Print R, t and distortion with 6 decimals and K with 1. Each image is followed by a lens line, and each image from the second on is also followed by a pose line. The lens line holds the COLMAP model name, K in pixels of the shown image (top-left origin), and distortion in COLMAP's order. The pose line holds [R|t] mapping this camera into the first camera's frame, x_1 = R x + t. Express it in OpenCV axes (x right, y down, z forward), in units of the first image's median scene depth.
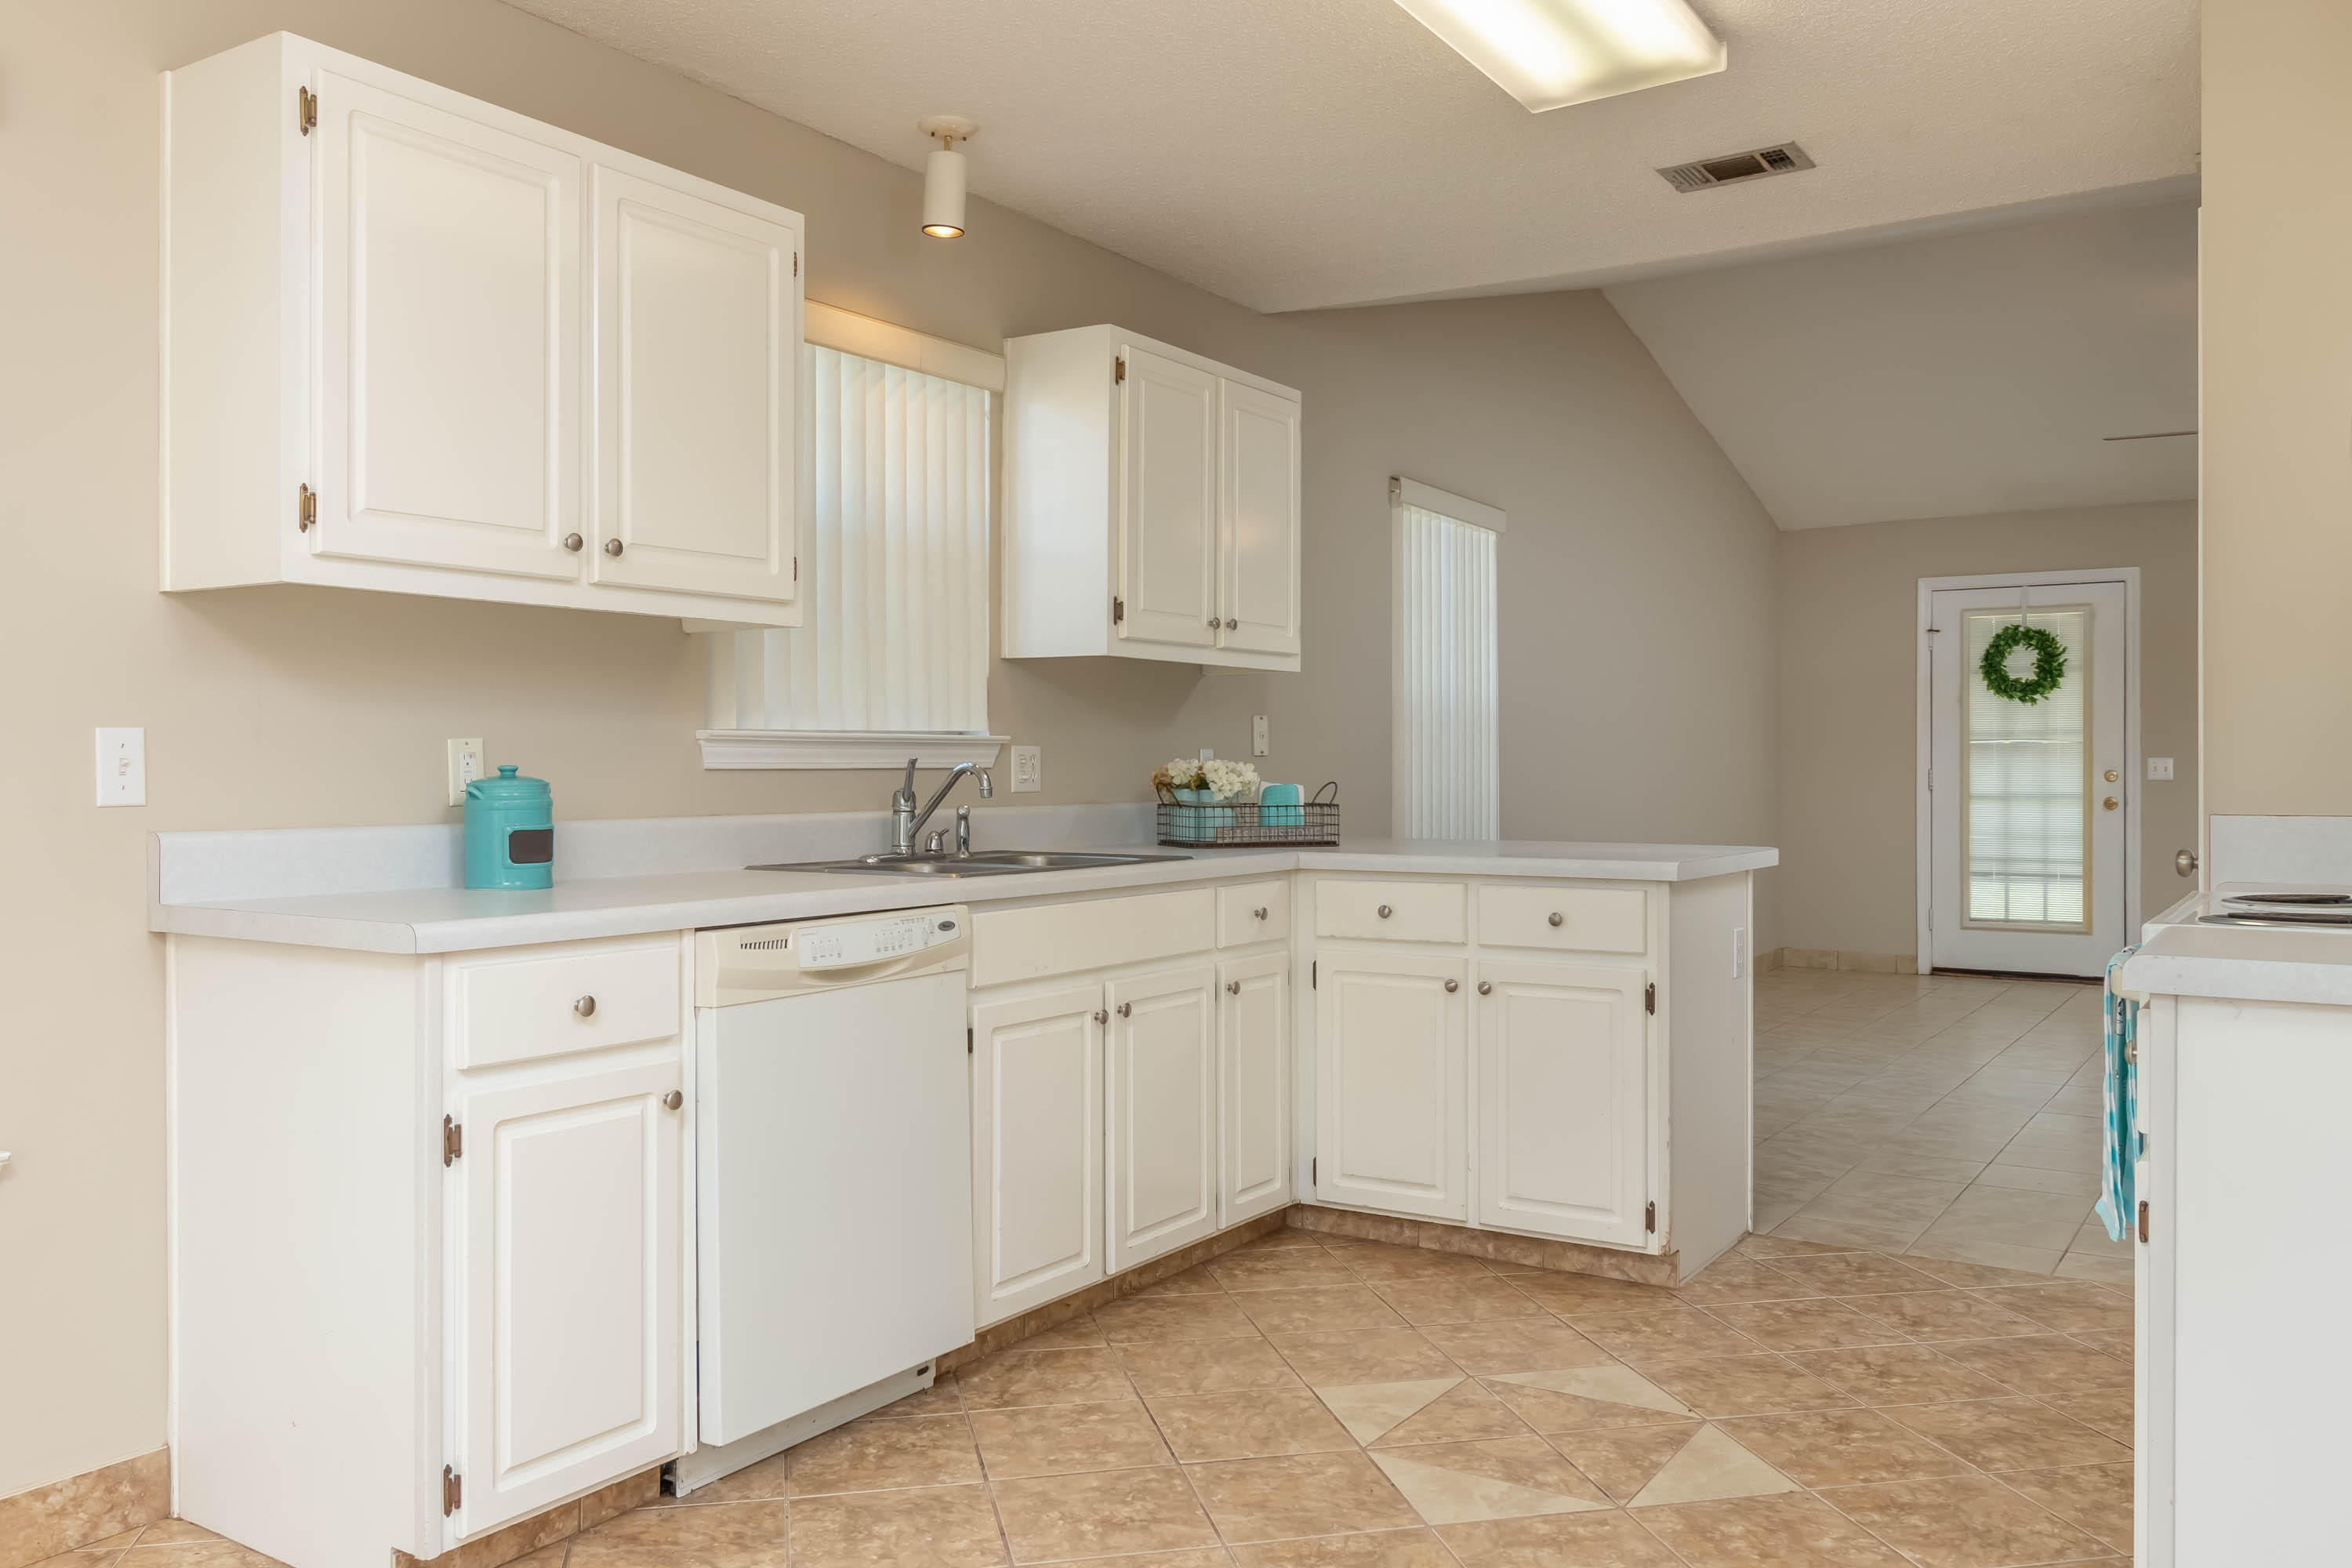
lens RADIAL K [[1669.5, 0, 1176.0], [0, 1669.5, 784.0], [0, 0, 1]] dist [0.001251, 0.000416]
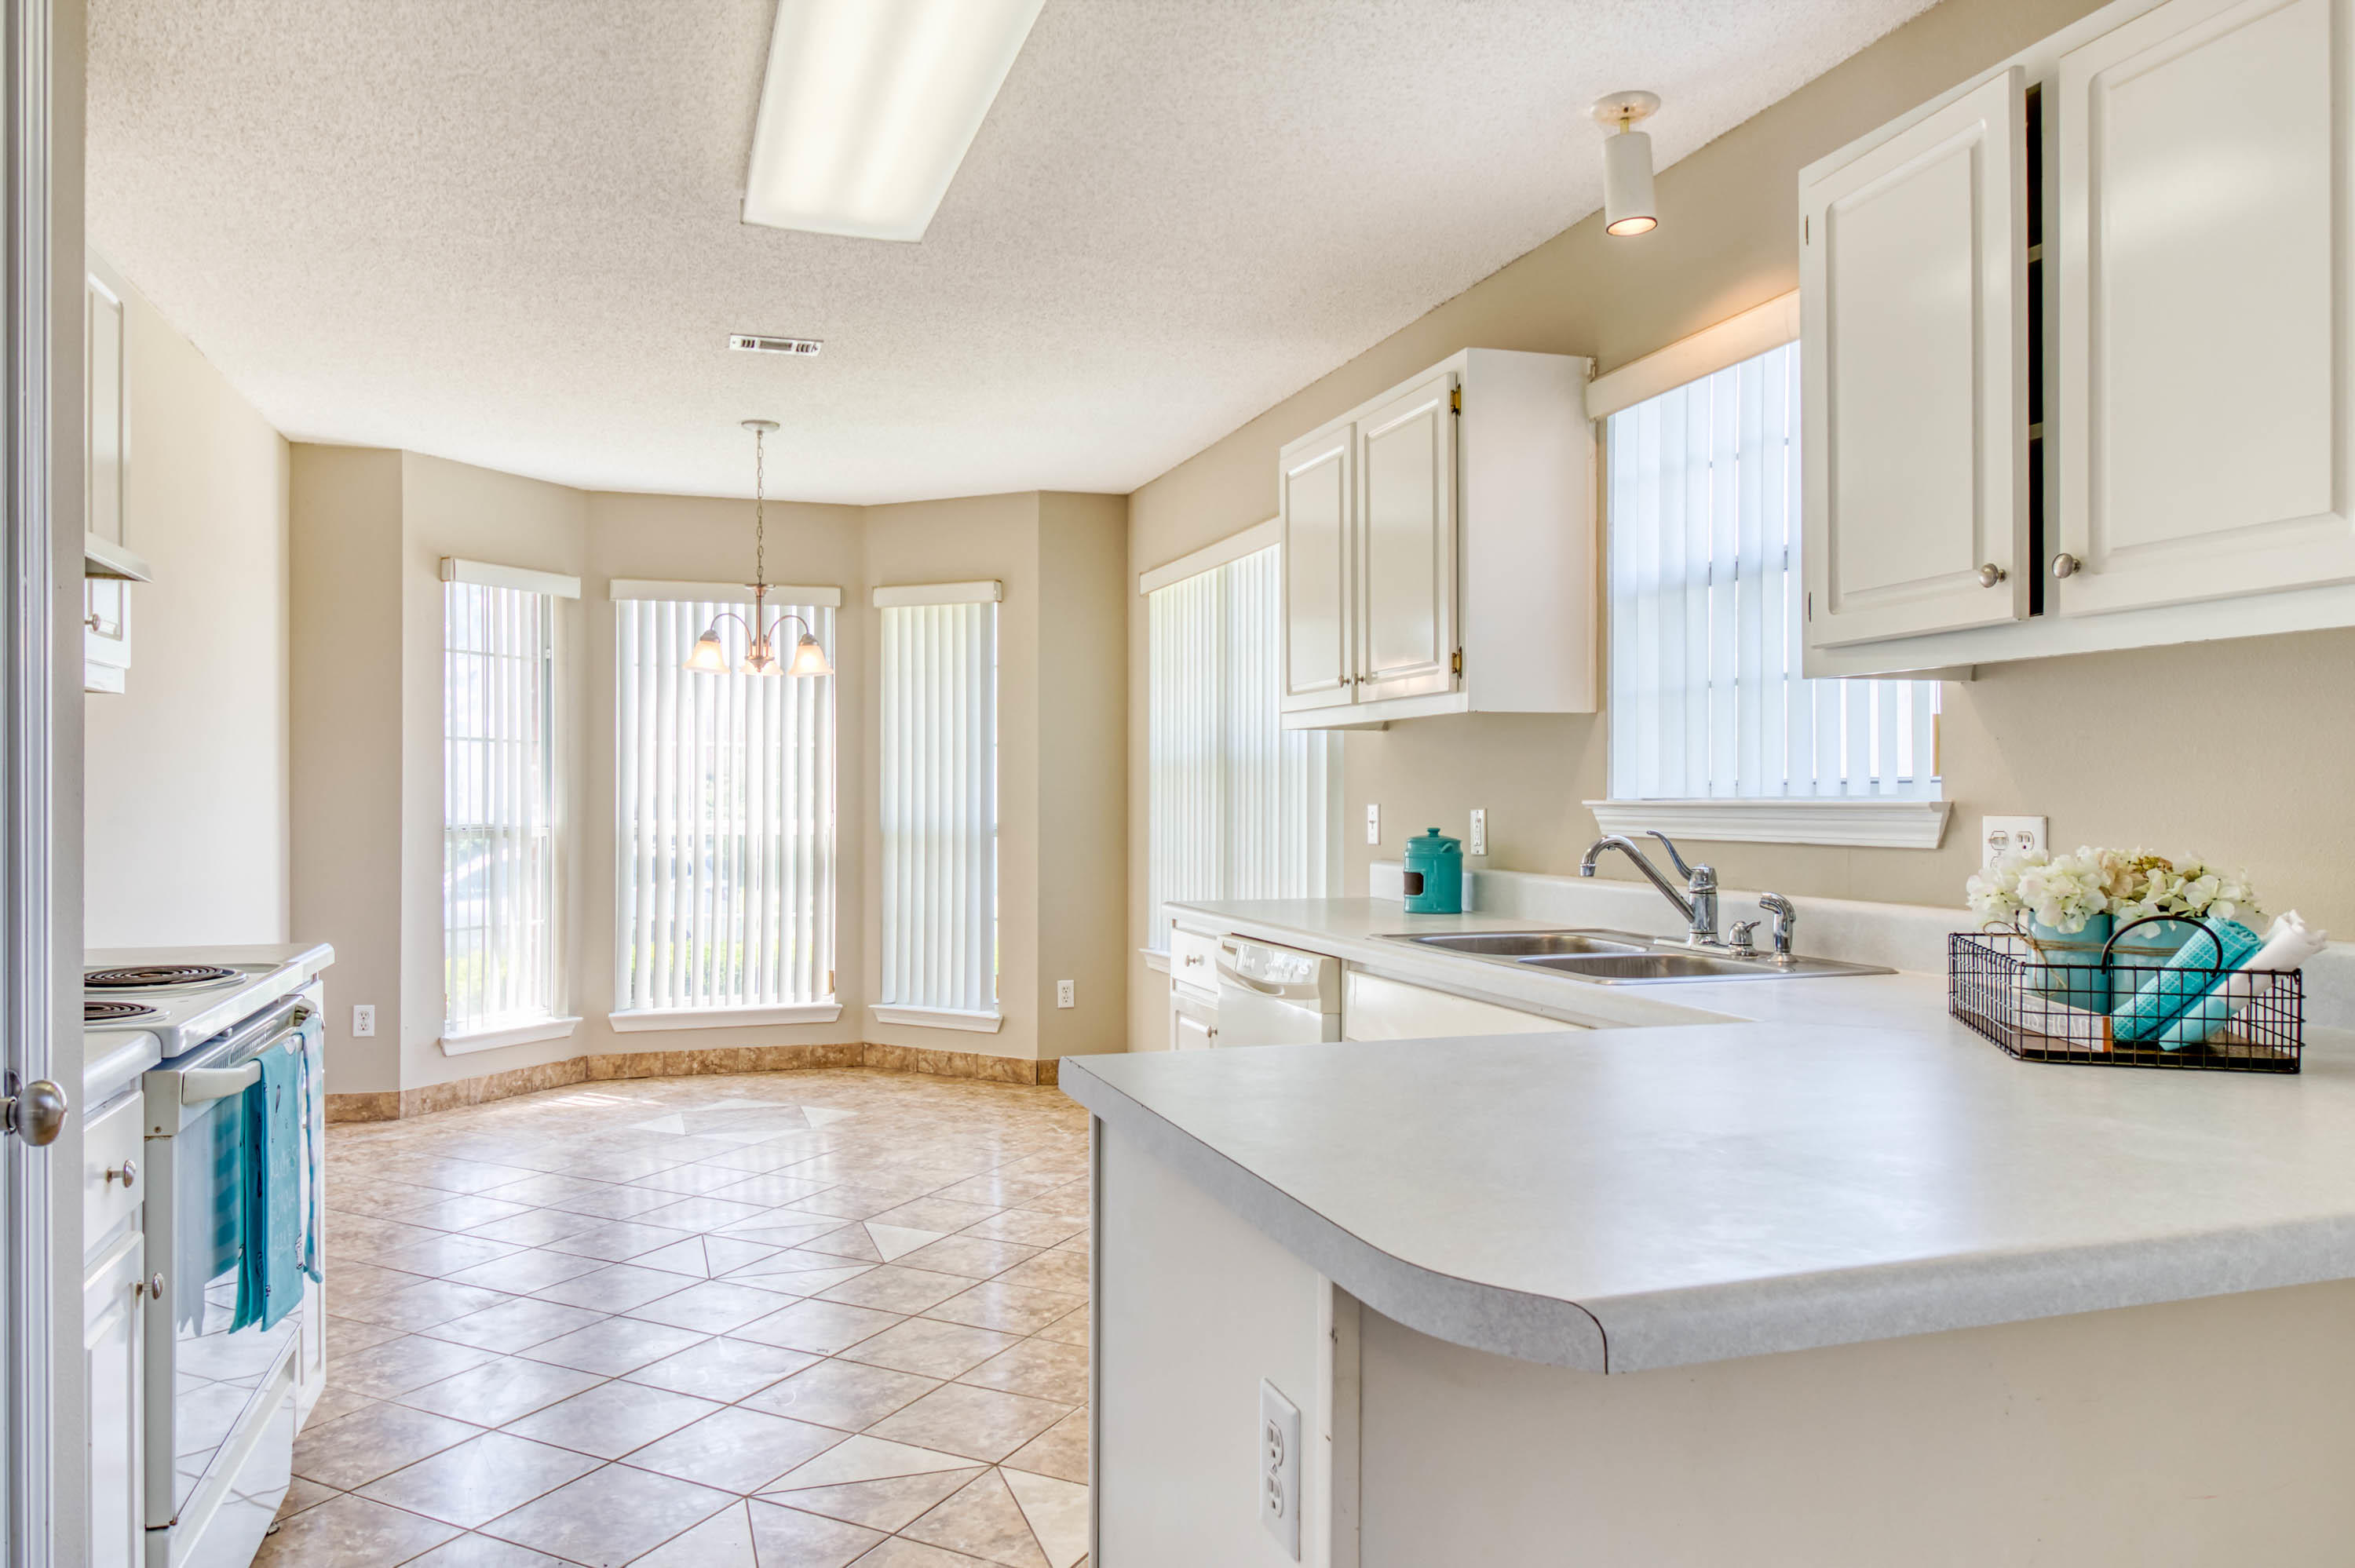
lens RADIAL K [[1468.3, 0, 1177.5], [0, 1468.3, 784.0], [0, 0, 1]] dist [-0.053513, 0.038796]
pose [[-0.566047, -0.001513, -0.824371, 0.770710], [-0.003596, 0.999993, 0.000634, -0.048050], [0.824365, 0.003323, -0.566049, 1.512628]]
